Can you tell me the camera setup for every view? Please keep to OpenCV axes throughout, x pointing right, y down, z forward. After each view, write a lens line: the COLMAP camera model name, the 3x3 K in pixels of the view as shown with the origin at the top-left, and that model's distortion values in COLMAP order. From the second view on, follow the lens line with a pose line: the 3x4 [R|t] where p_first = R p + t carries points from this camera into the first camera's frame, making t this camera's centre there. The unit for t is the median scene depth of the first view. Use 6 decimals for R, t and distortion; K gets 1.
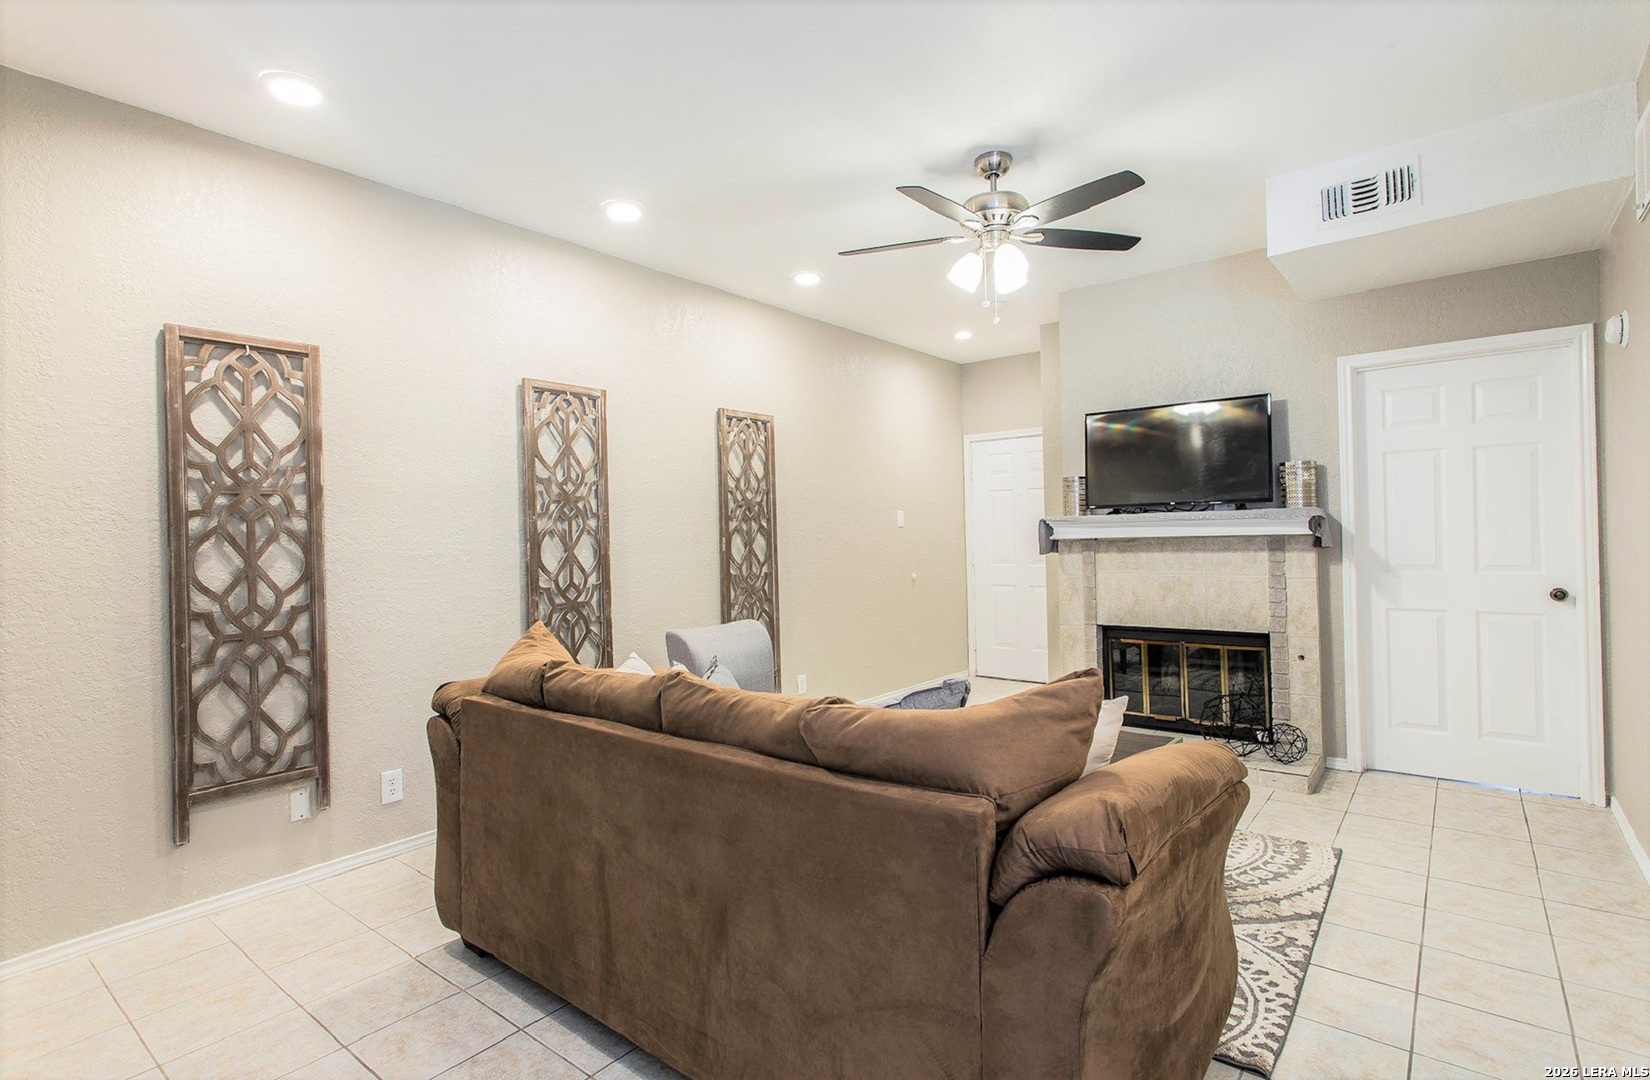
lens RADIAL K [[807.6, 0, 817.7], [0, 807.6, 528.0], [0, 0, 1]] dist [0.001286, 0.000221]
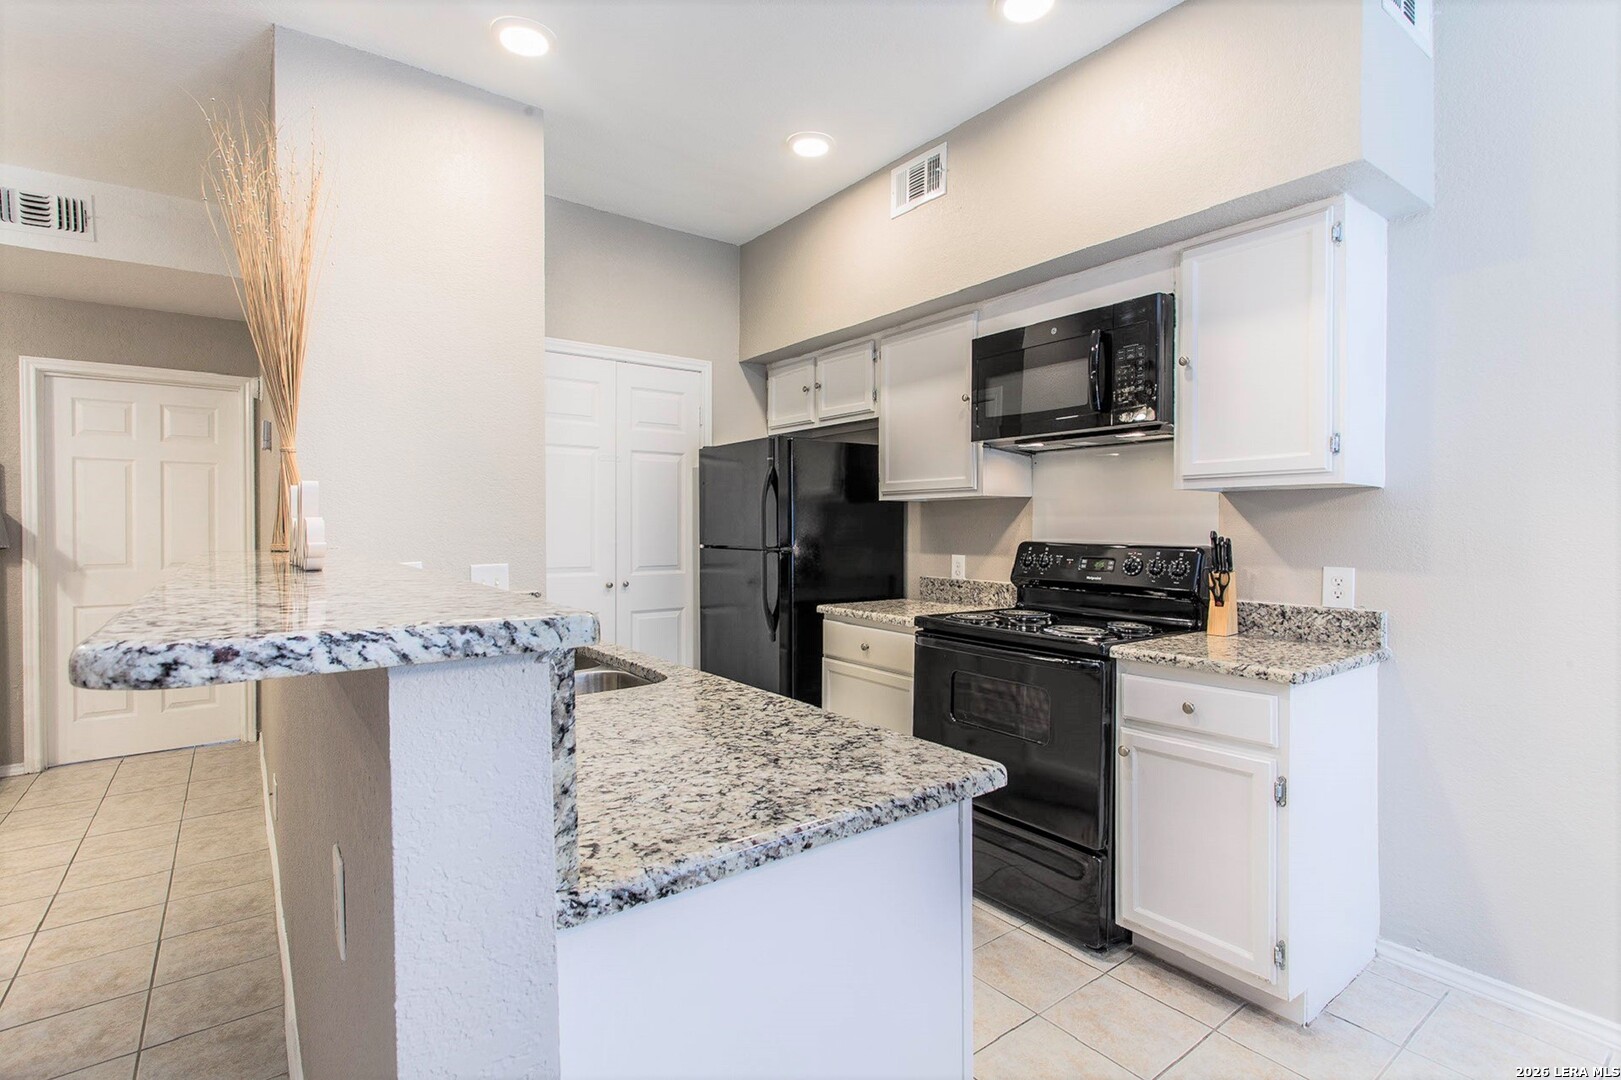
lens RADIAL K [[767.7, 0, 817.3], [0, 767.7, 530.8], [0, 0, 1]] dist [0.001318, 0.000298]
pose [[0.238217, 0.012627, 0.971130, -0.039118], [-0.010100, 0.999894, -0.010524, 0.002445], [-0.971159, -0.007302, 0.238320, -0.199855]]
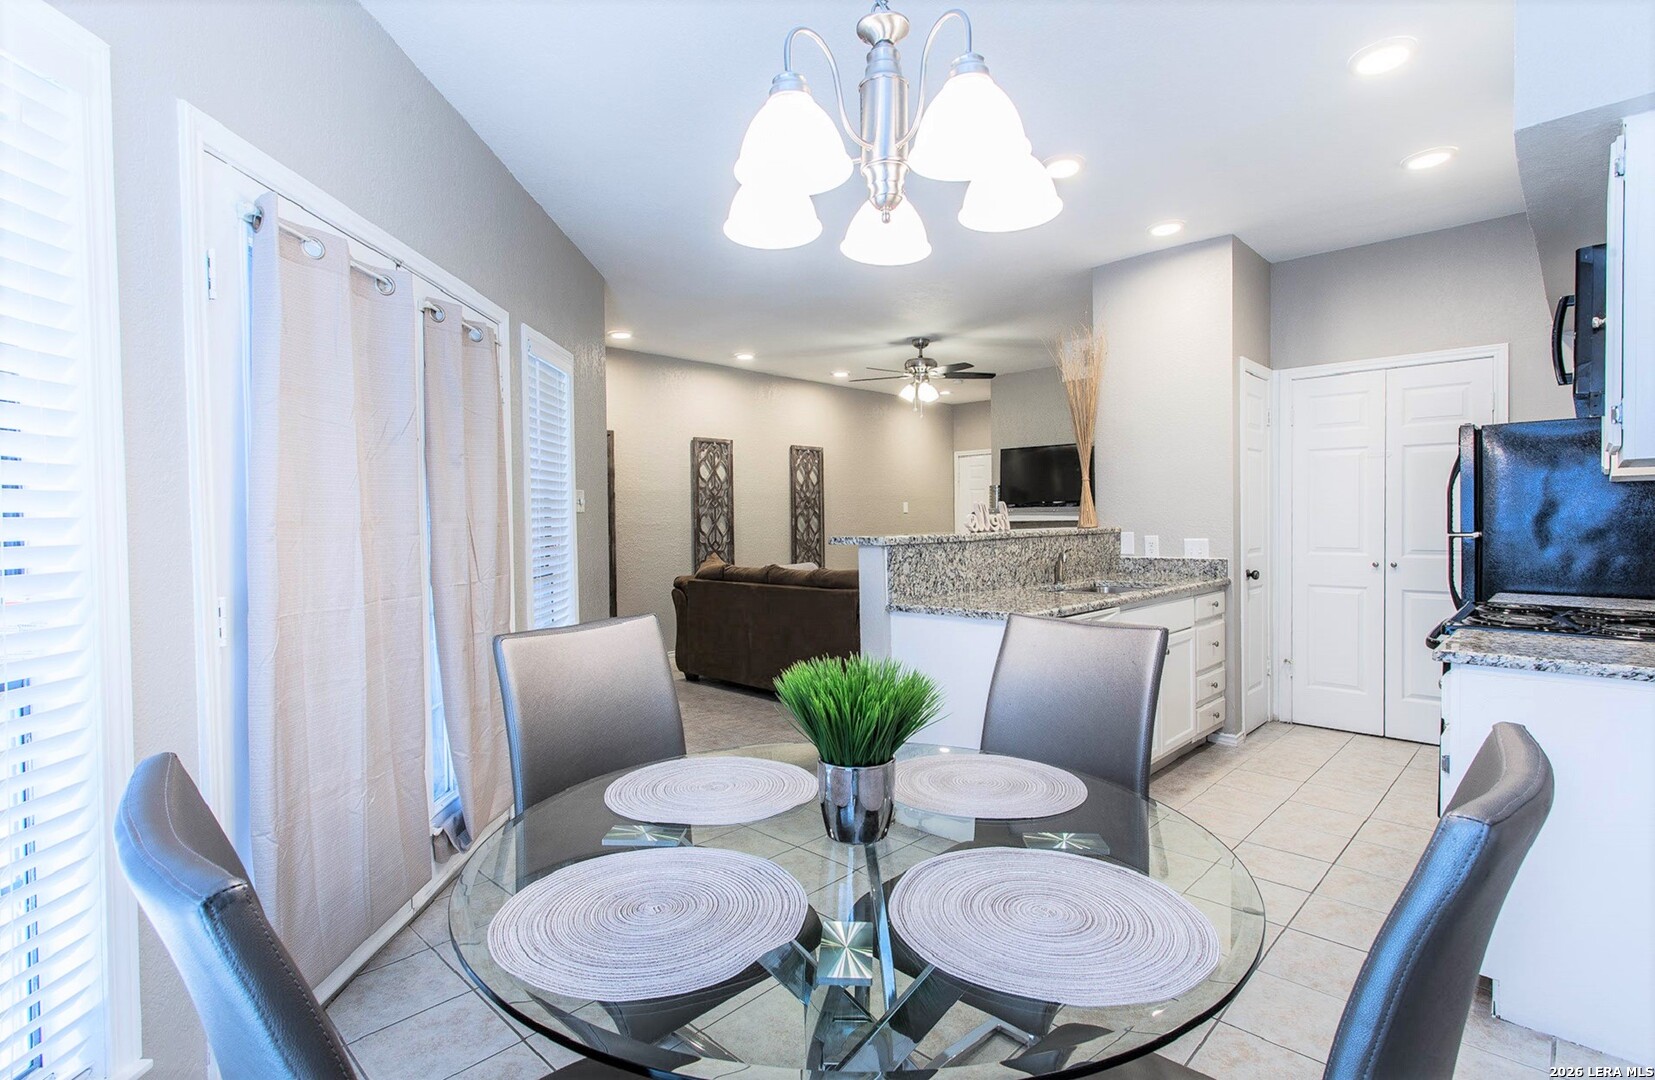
lens RADIAL K [[810.0, 0, 820.2], [0, 810.0, 528.0], [0, 0, 1]] dist [0.001286, 0.000221]
pose [[0.995823, 0.011643, -0.090556, 0.120829], [-0.009734, 0.999722, 0.021493, -0.006651], [0.090781, -0.020522, 0.995659, -0.898541]]
